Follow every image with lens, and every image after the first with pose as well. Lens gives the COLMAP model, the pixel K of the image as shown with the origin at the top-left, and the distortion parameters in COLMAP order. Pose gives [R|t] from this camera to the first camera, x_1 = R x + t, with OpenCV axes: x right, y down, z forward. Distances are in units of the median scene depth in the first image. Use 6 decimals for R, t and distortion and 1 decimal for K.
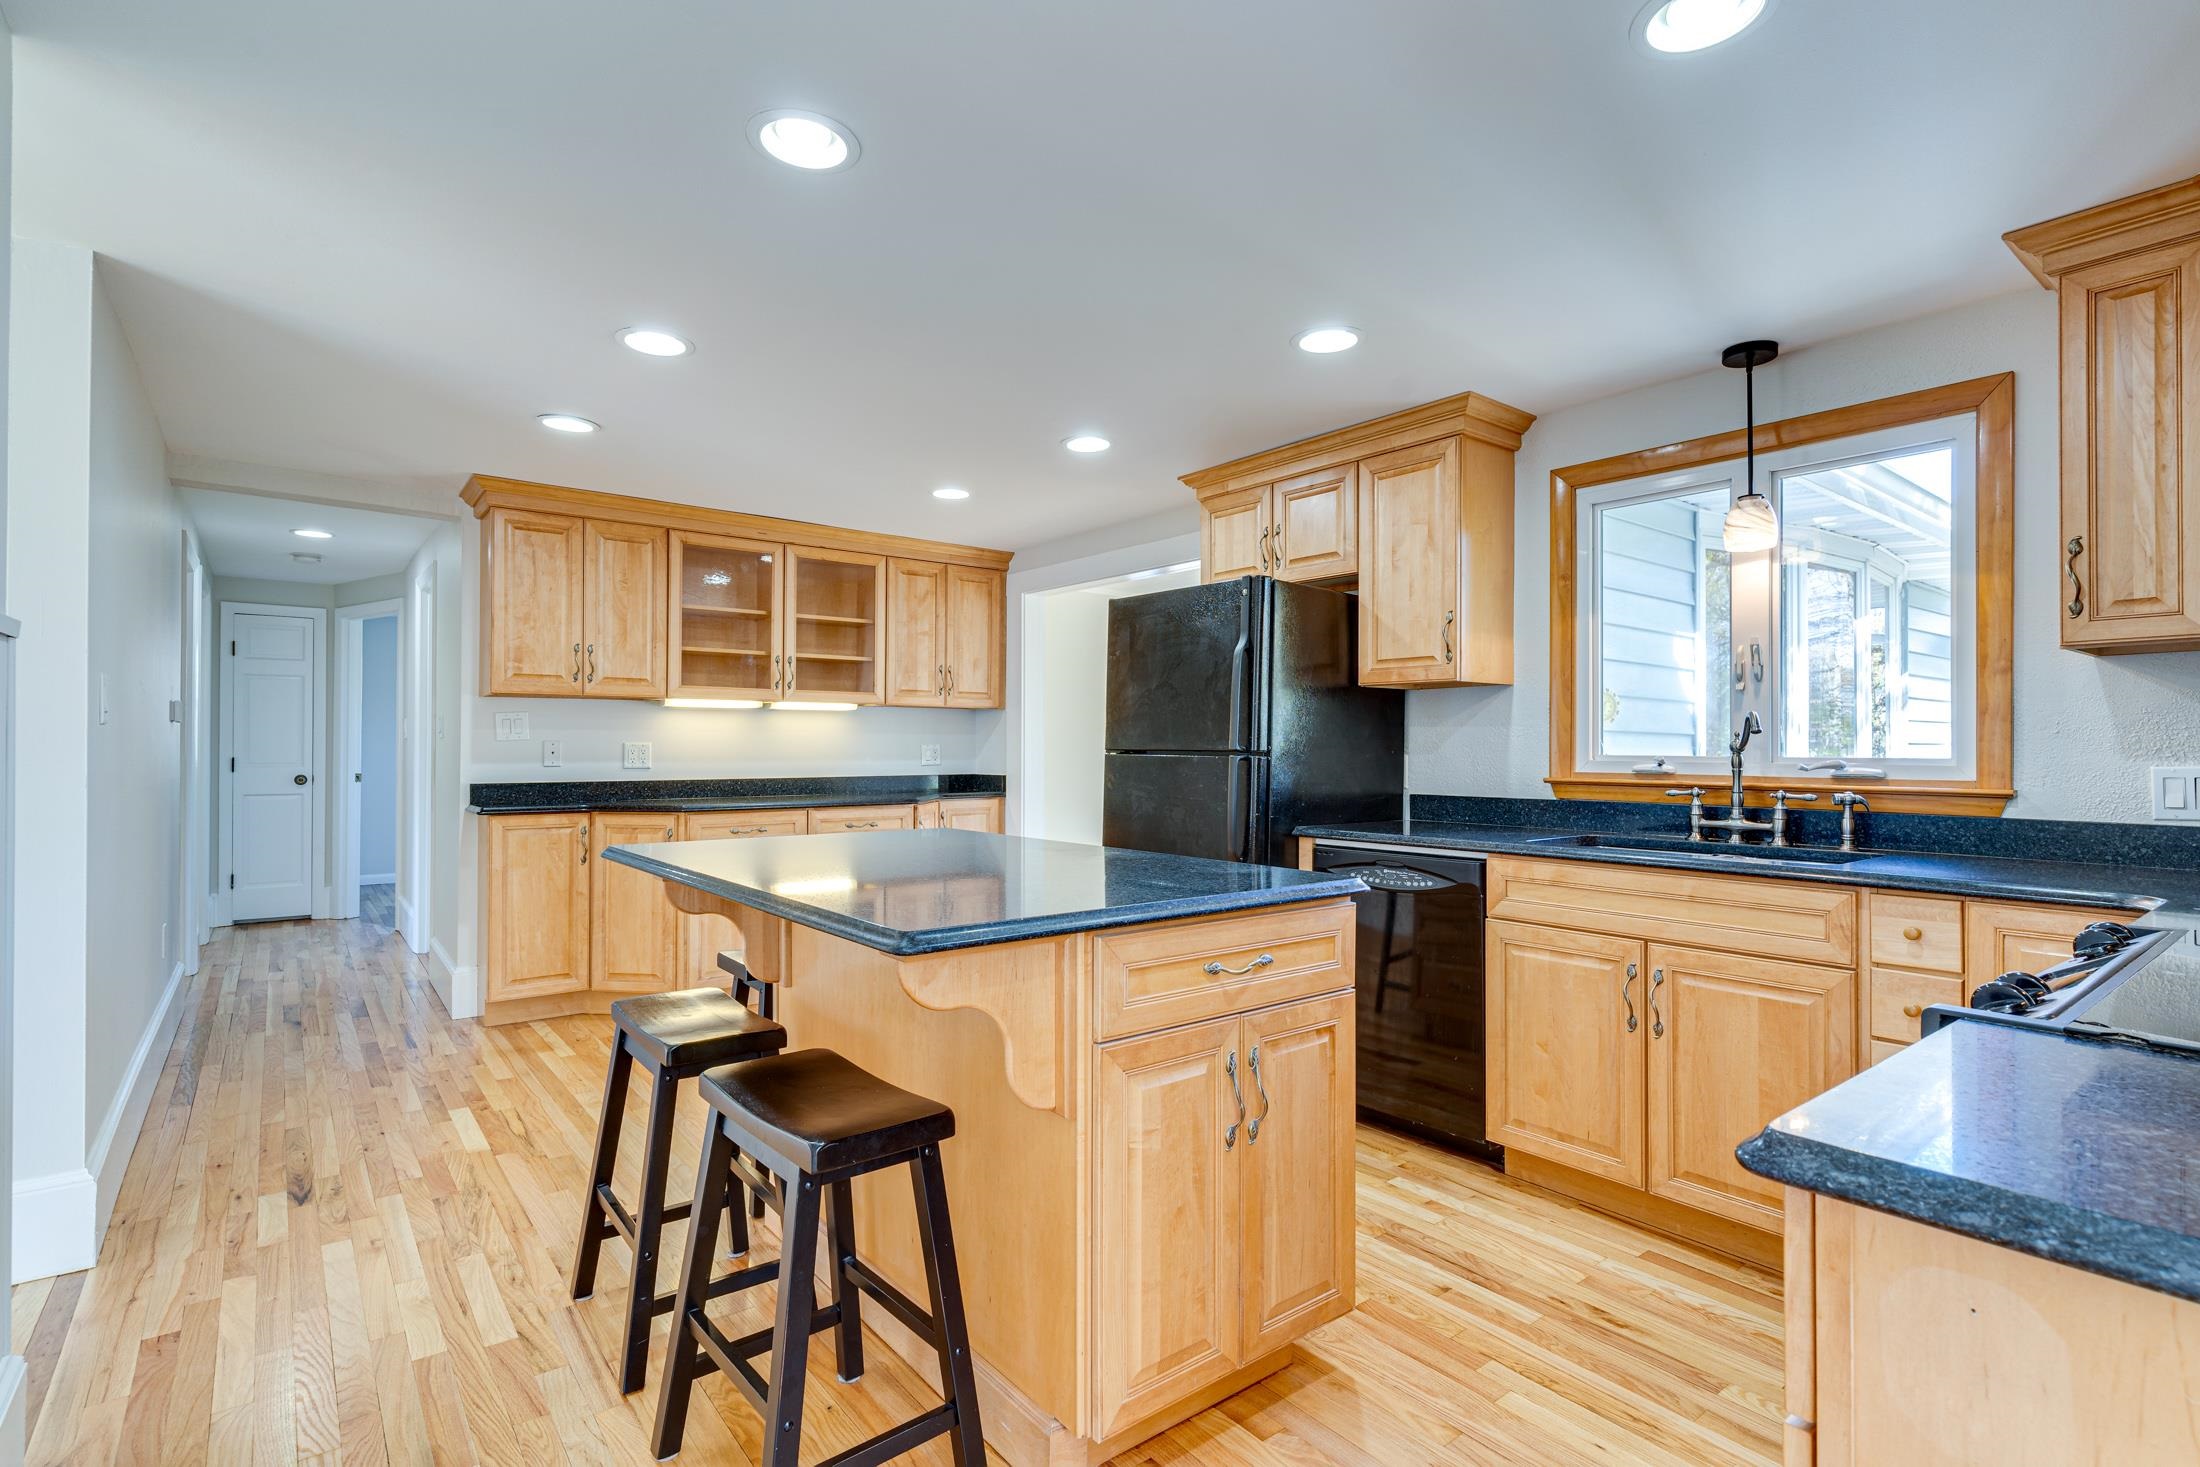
lens RADIAL K [[1048.2, 0, 1089.5], [0, 1048.2, 731.9], [0, 0, 1]] dist [0.003213, -0.000459]
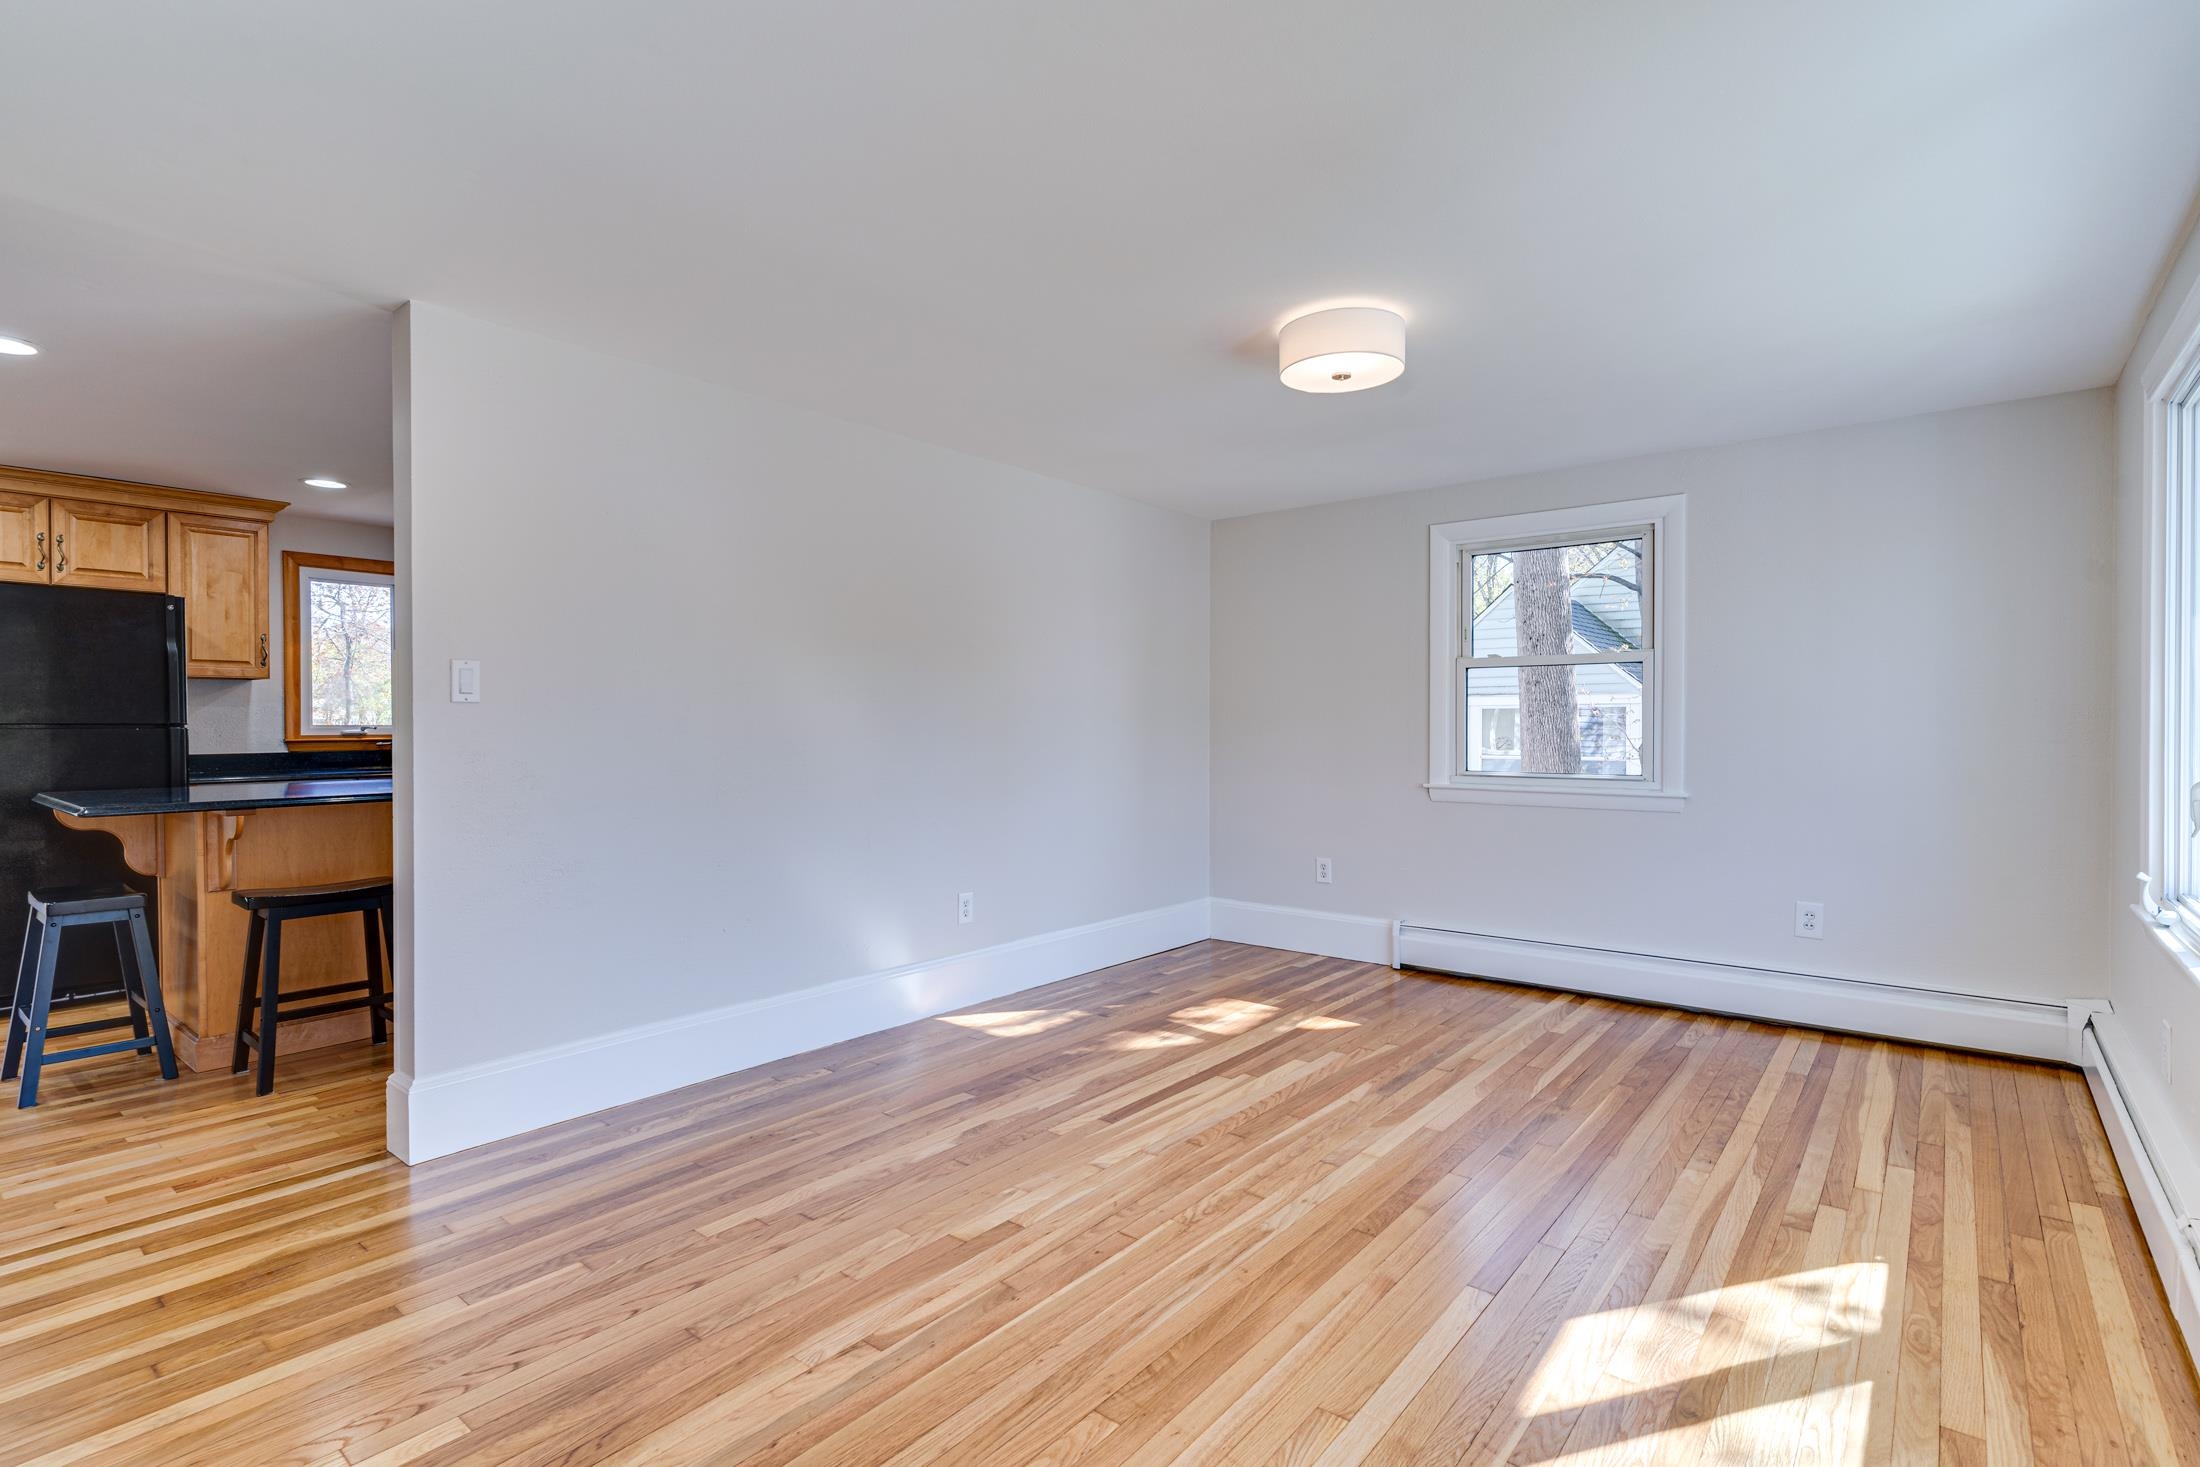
lens RADIAL K [[1048.2, 0, 1096.0], [0, 1048.2, 739.0], [0, 0, 1]] dist [0.003213, -0.000459]
pose [[-0.224286, -0.020221, 0.974314, -1.410208], [-0.016129, 0.999725, 0.017036, -0.004838], [-0.974390, -0.011894, -0.224550, 0.127825]]
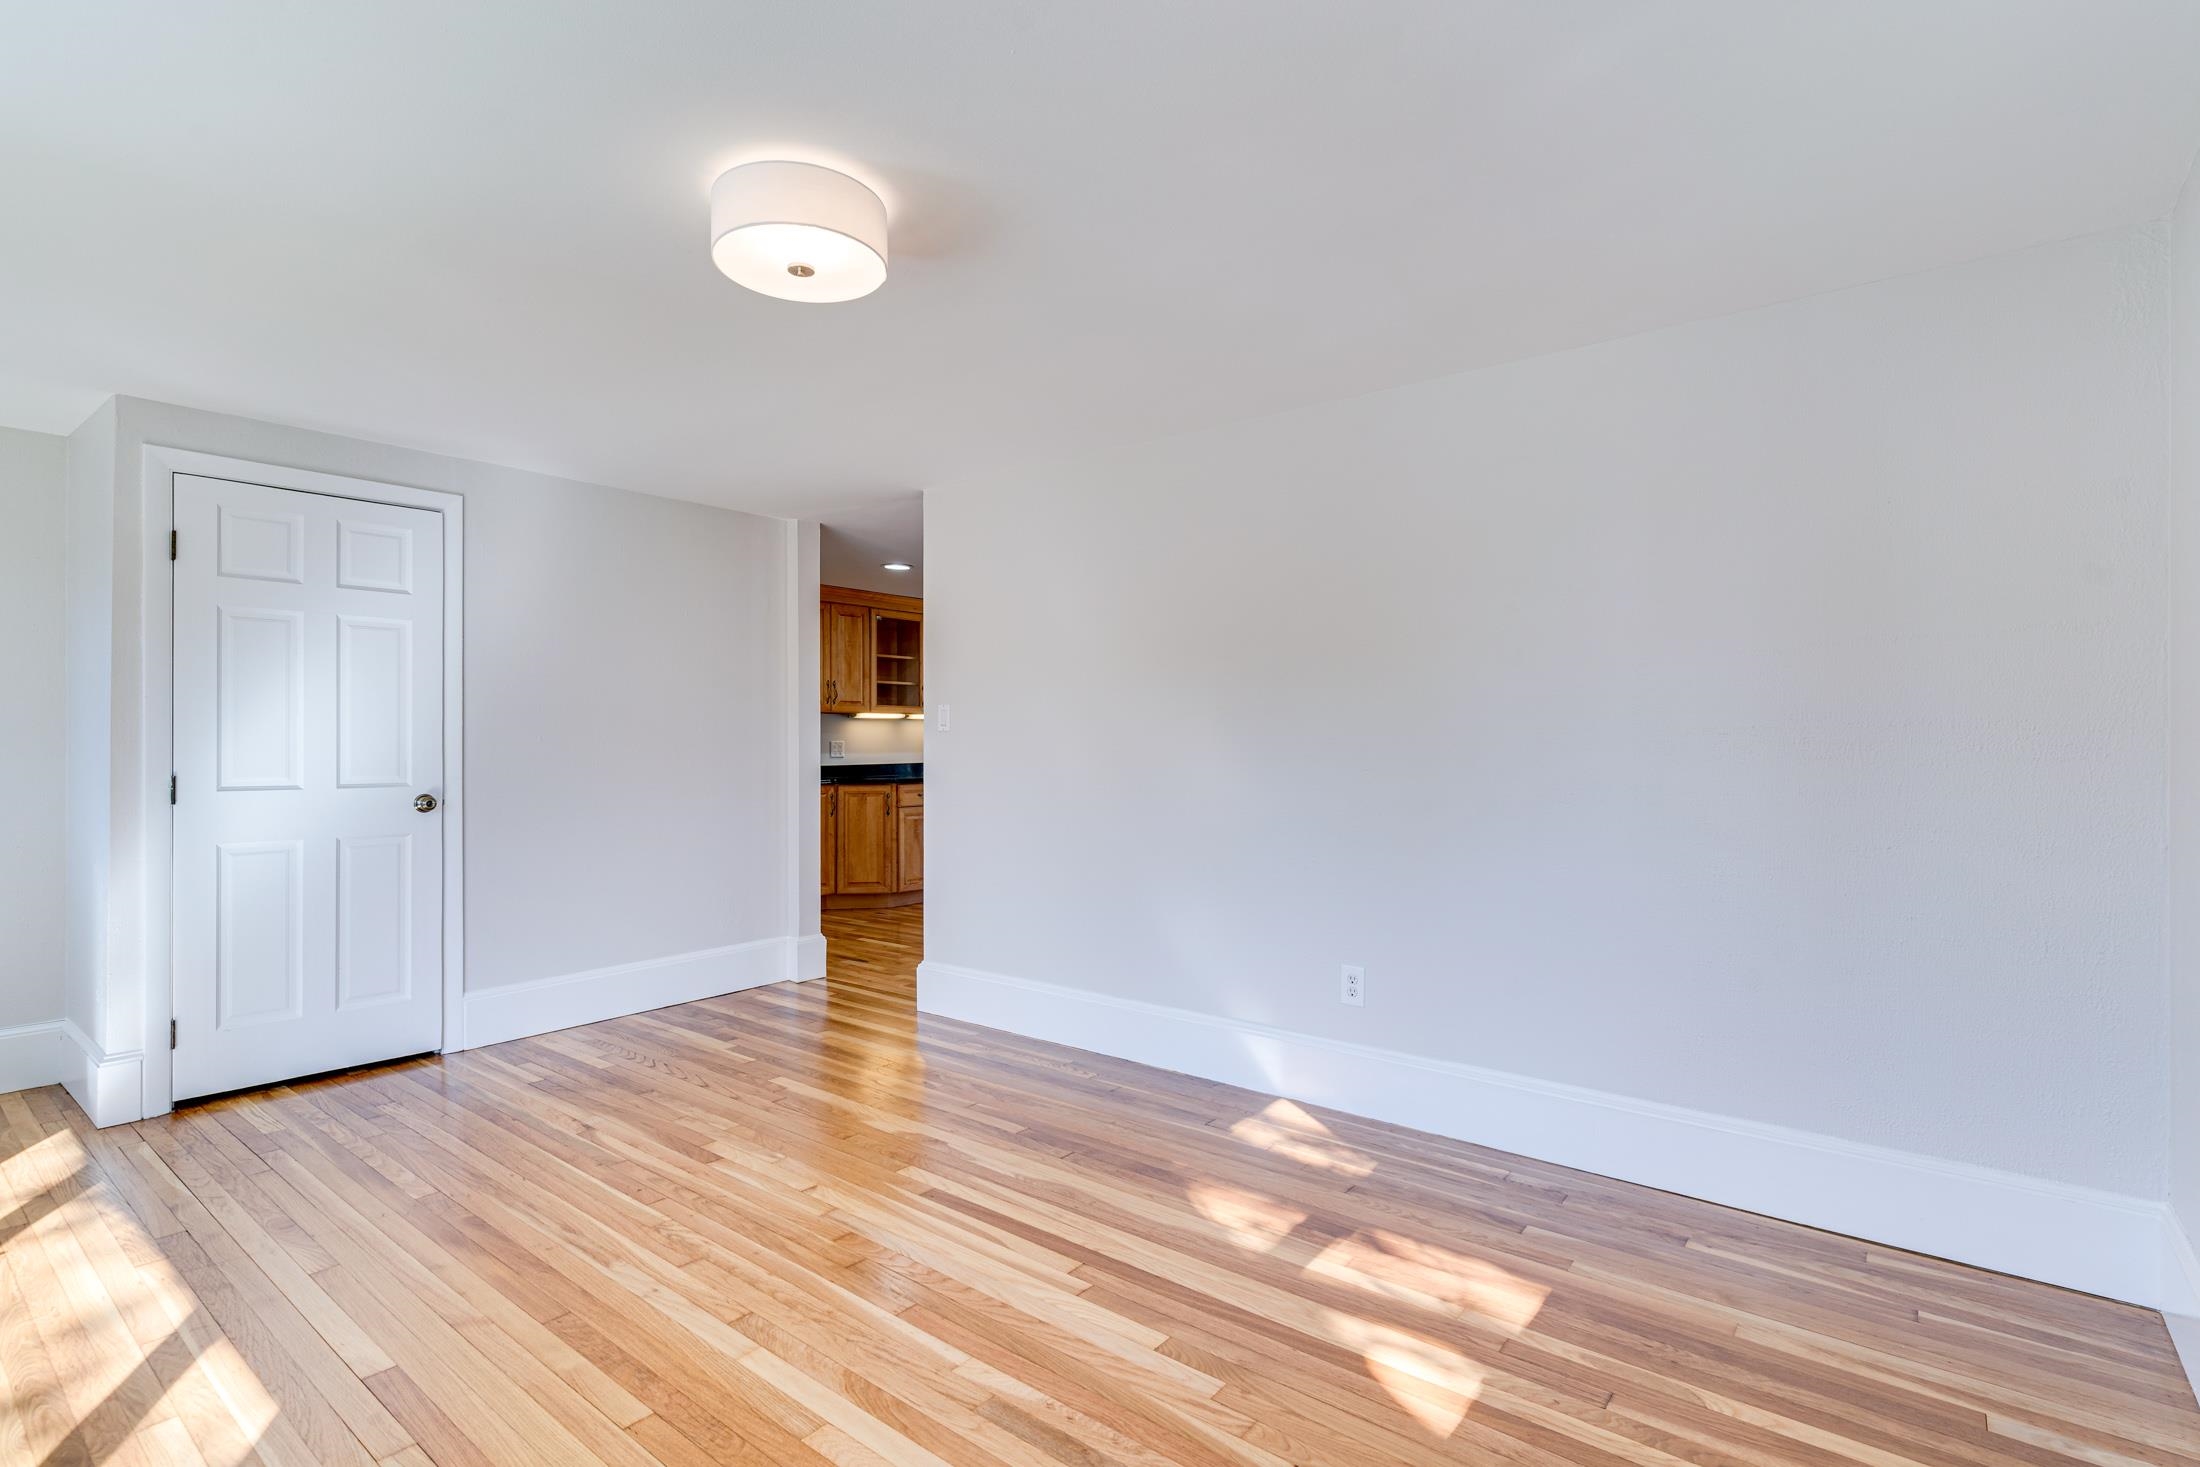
lens RADIAL K [[1048.2, 0, 1084.8], [0, 1048.2, 741.9], [0, 0, 1]] dist [0.003213, -0.000459]
pose [[0.974006, -0.009347, 0.226328, -0.611978], [0.005748, 0.999846, 0.016557, -0.017556], [-0.226448, -0.014826, 0.973910, -0.875946]]
